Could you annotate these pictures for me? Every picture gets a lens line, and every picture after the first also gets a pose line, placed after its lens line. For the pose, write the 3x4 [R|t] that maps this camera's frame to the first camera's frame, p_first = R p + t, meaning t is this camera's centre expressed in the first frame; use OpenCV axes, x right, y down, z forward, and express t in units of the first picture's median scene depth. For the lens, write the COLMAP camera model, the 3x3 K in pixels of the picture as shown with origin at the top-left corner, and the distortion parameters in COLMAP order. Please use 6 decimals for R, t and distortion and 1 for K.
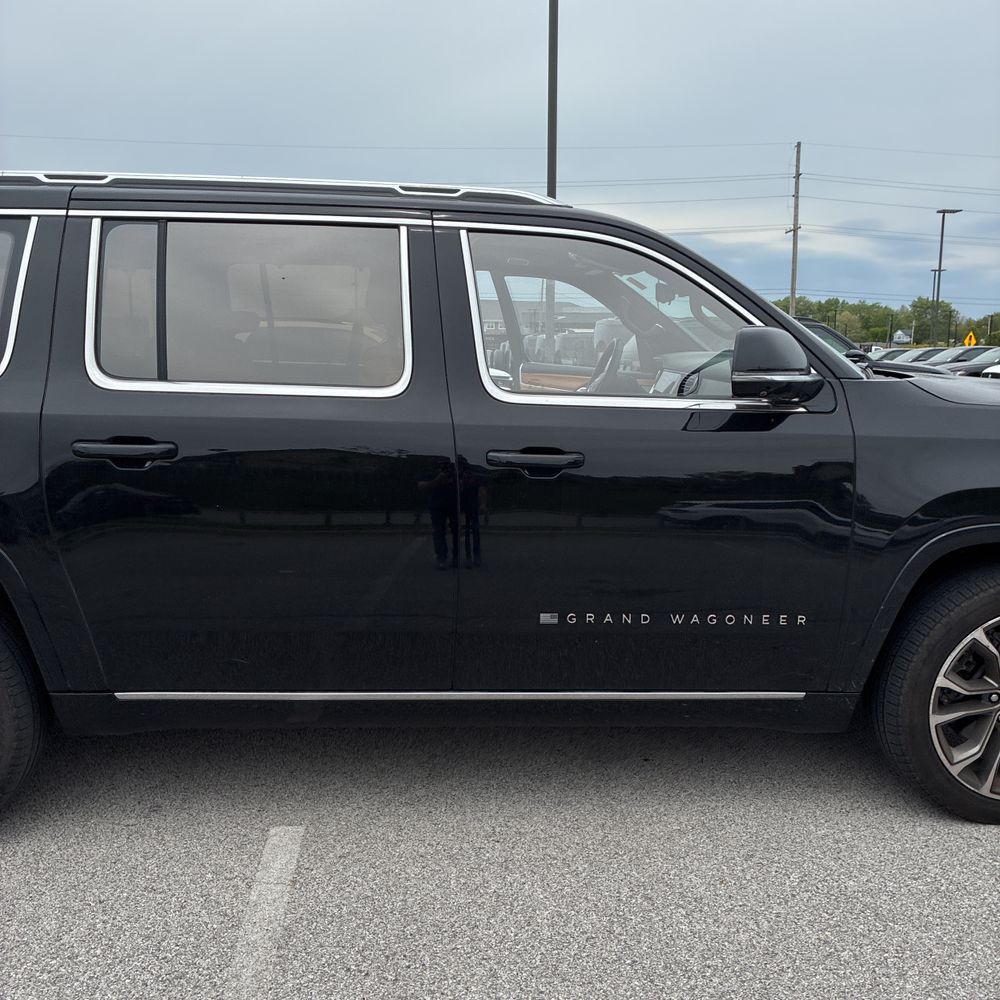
lens RADIAL K [[1016.4, 0, 520.0], [0, 1016.4, 501.3], [0, 0, 1]] dist [0.025548, 0.000000]
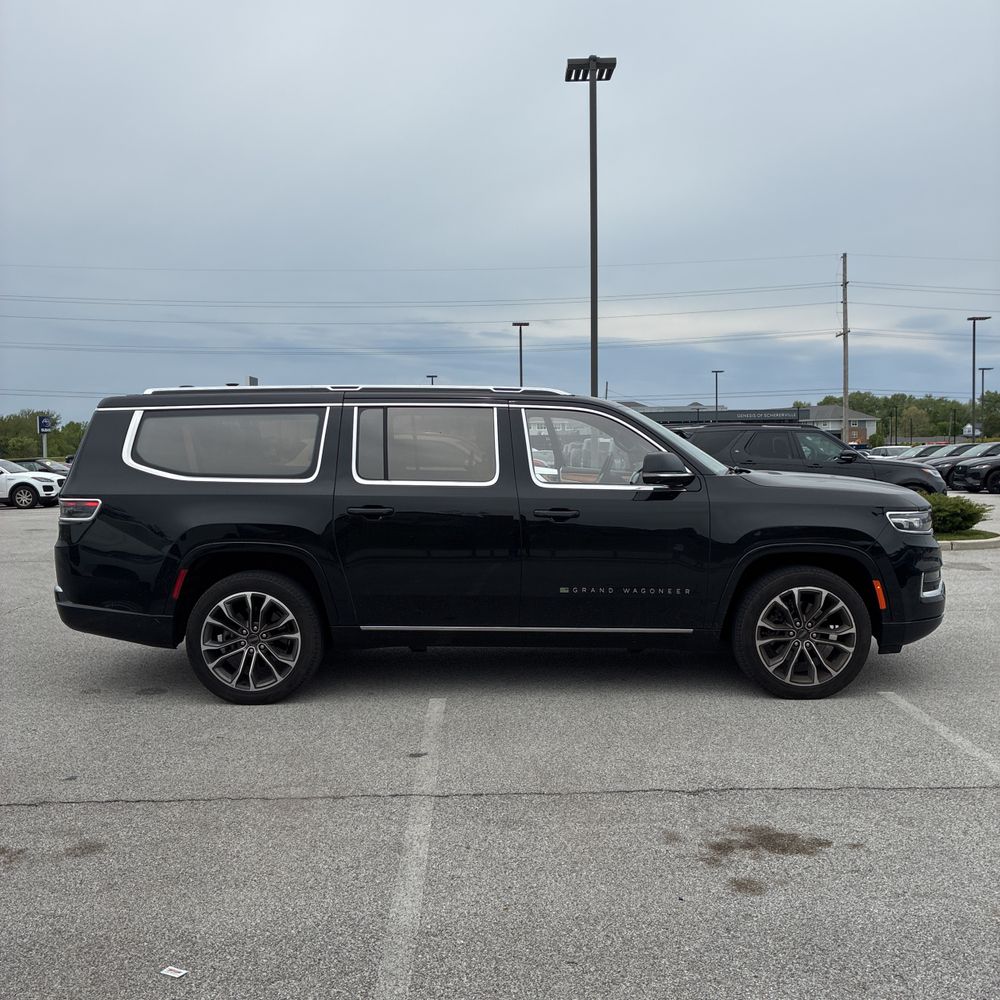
lens RADIAL K [[1016.4, 0, 515.1], [0, 1016.4, 463.4], [0, 0, 1]] dist [0.025548, 0.000000]
pose [[0.997314, -0.013825, -0.071922, 0.078632], [0.004136, 0.991087, -0.133155, 0.130620], [0.073122, 0.132500, 0.988482, -1.078346]]
